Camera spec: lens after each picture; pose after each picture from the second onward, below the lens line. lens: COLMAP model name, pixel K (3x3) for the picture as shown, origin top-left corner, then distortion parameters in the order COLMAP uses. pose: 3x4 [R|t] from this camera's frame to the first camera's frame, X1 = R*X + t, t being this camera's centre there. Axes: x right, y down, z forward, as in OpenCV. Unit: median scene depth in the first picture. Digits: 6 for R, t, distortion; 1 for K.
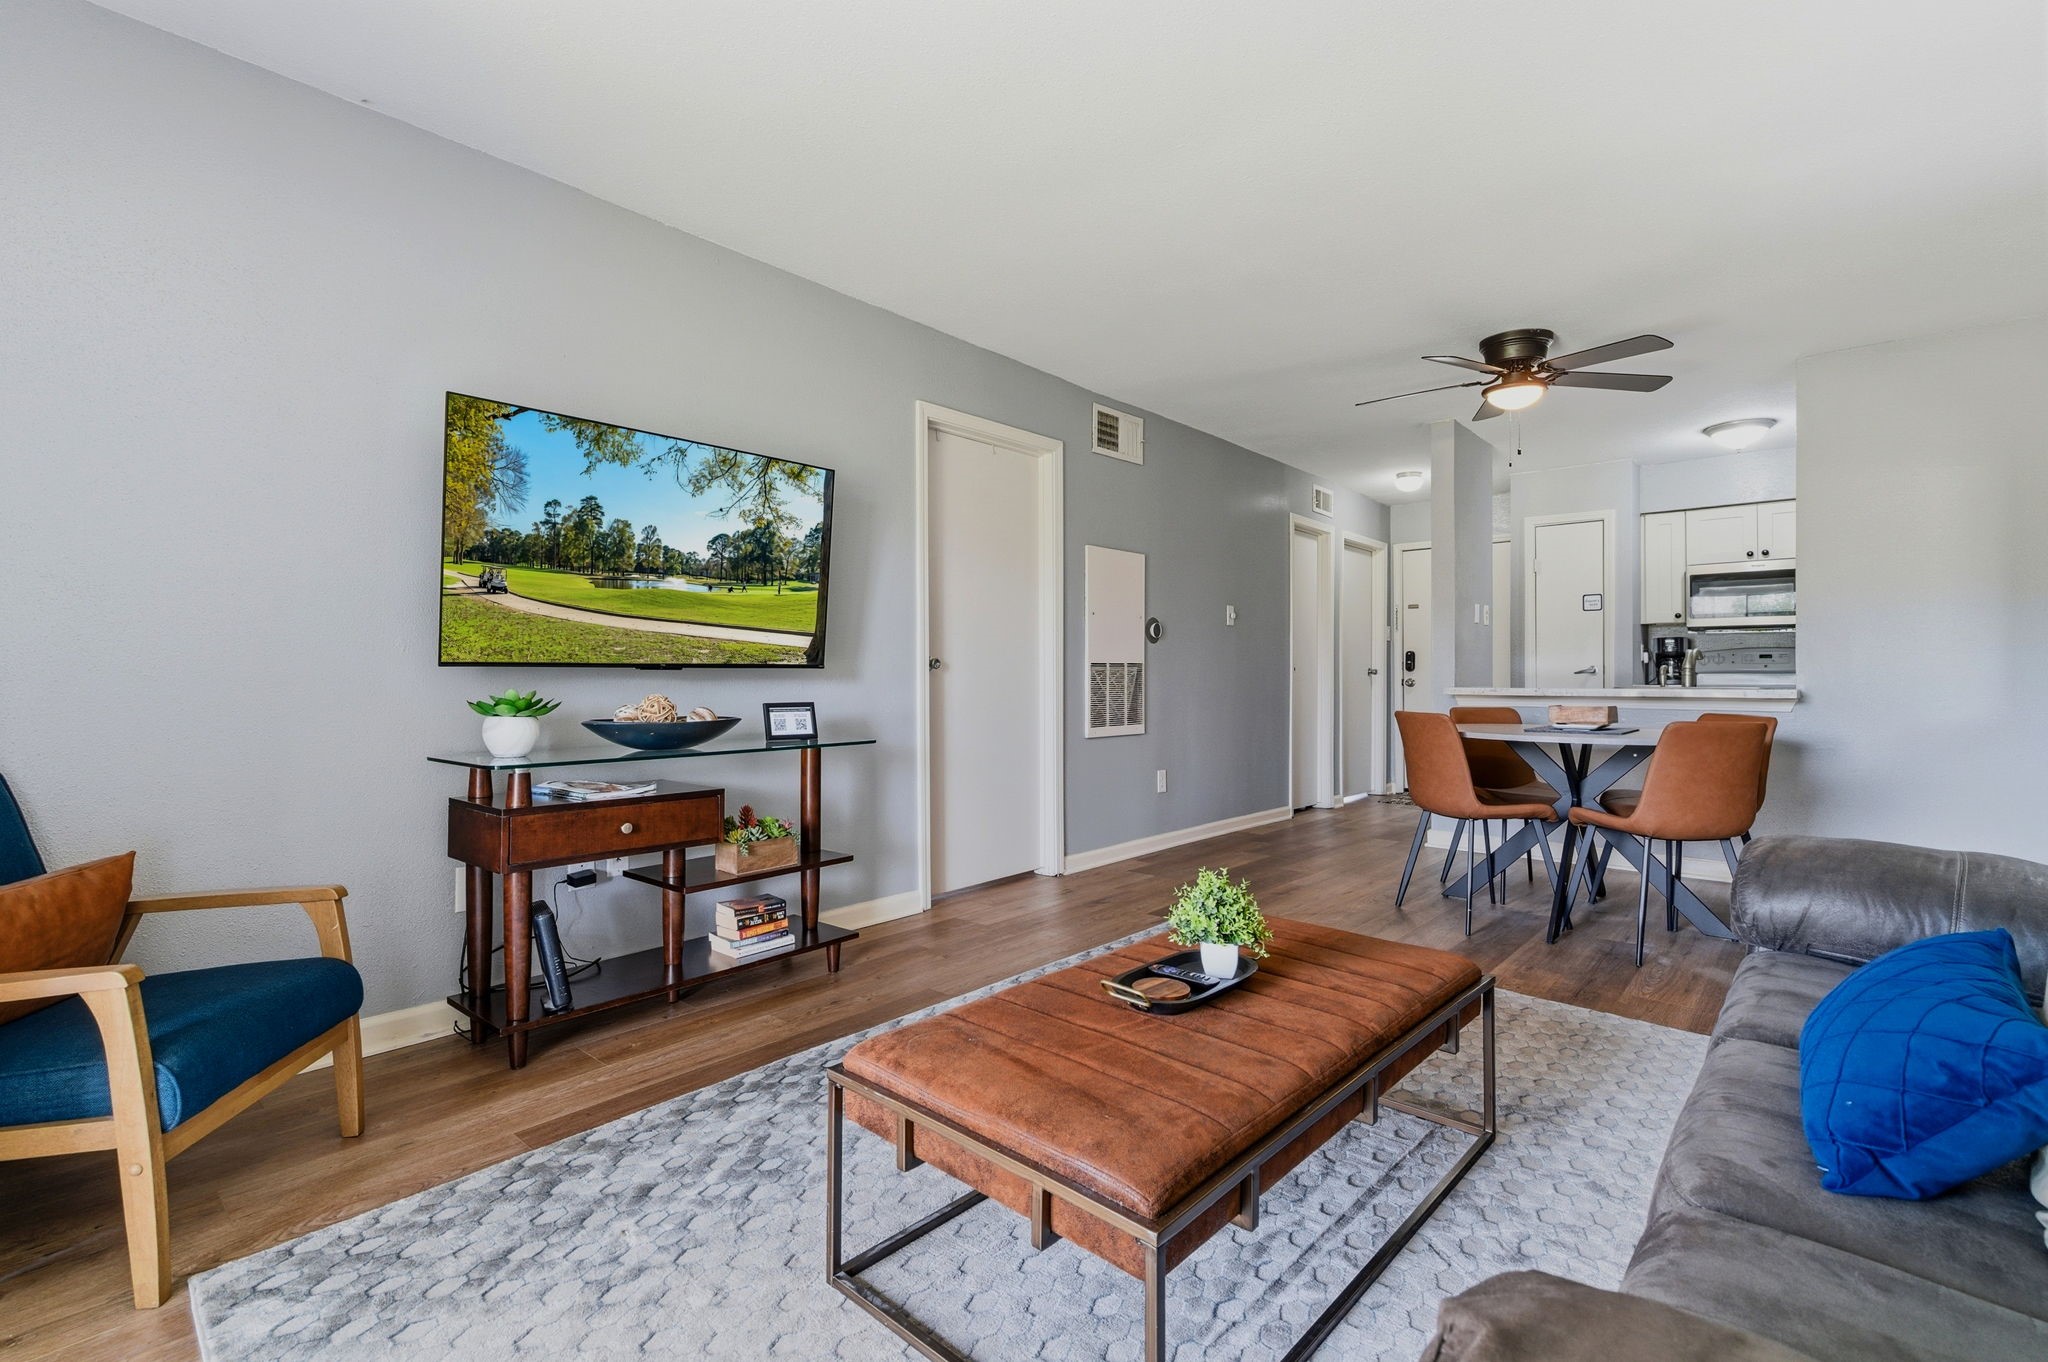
lens RADIAL K [[945.5, 0, 1019.7], [0, 945.5, 665.8], [0, 0, 1]] dist [-0.000686, -0.000119]
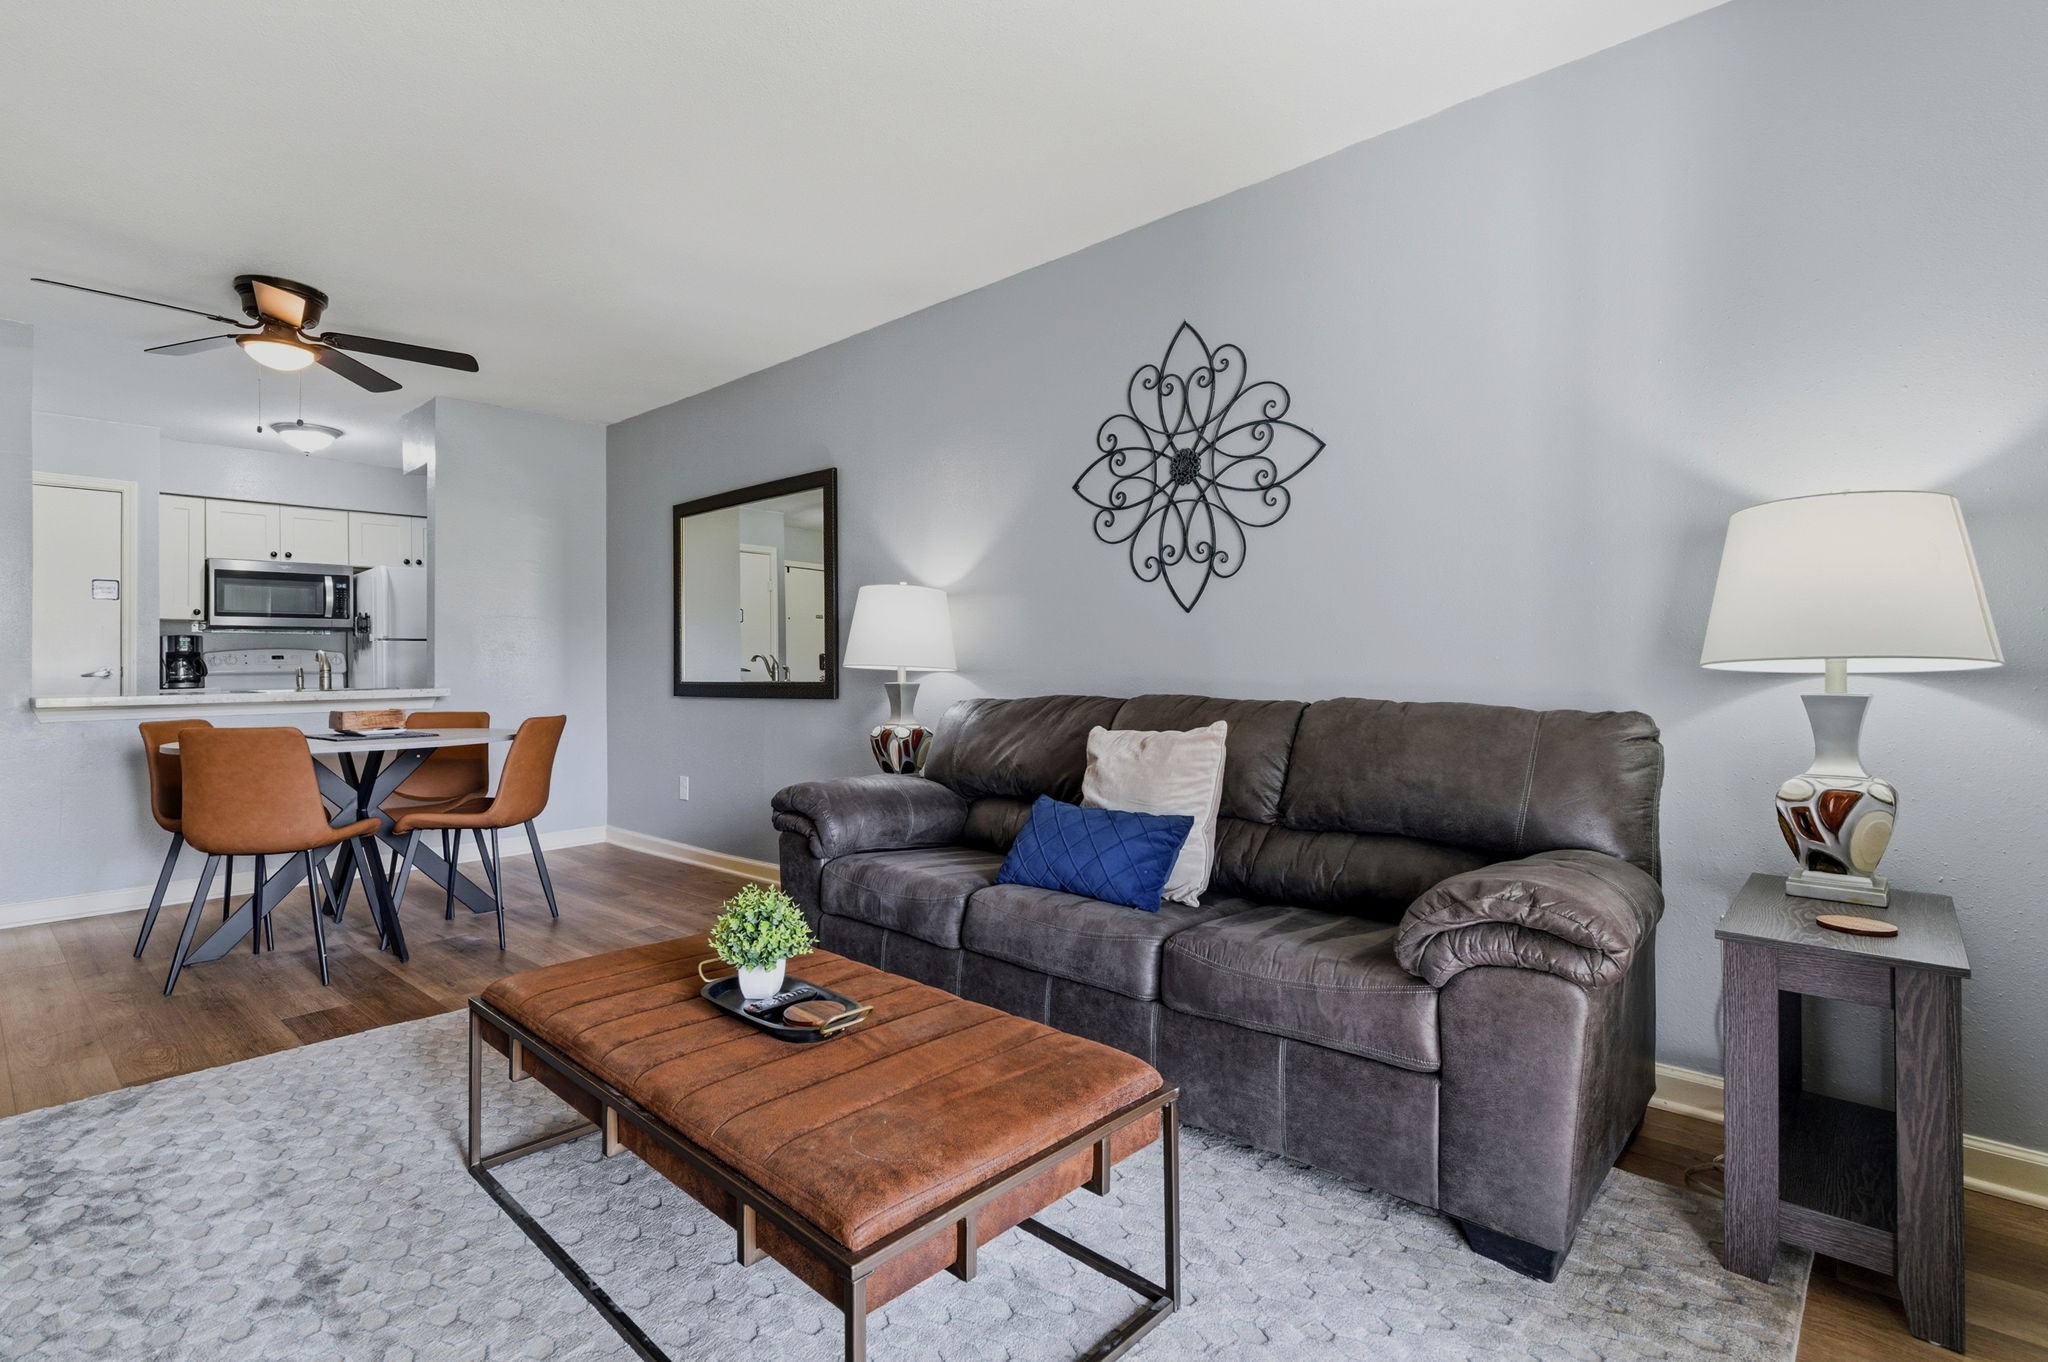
lens RADIAL K [[945.5, 0, 1019.7], [0, 945.5, 665.8], [0, 0, 1]] dist [-0.000686, -0.000119]
pose [[0.007263, -0.002792, 0.999970, -0.242920], [0.001970, 0.999994, 0.002778, -0.002760], [-0.999972, 0.001950, 0.007268, 0.239712]]
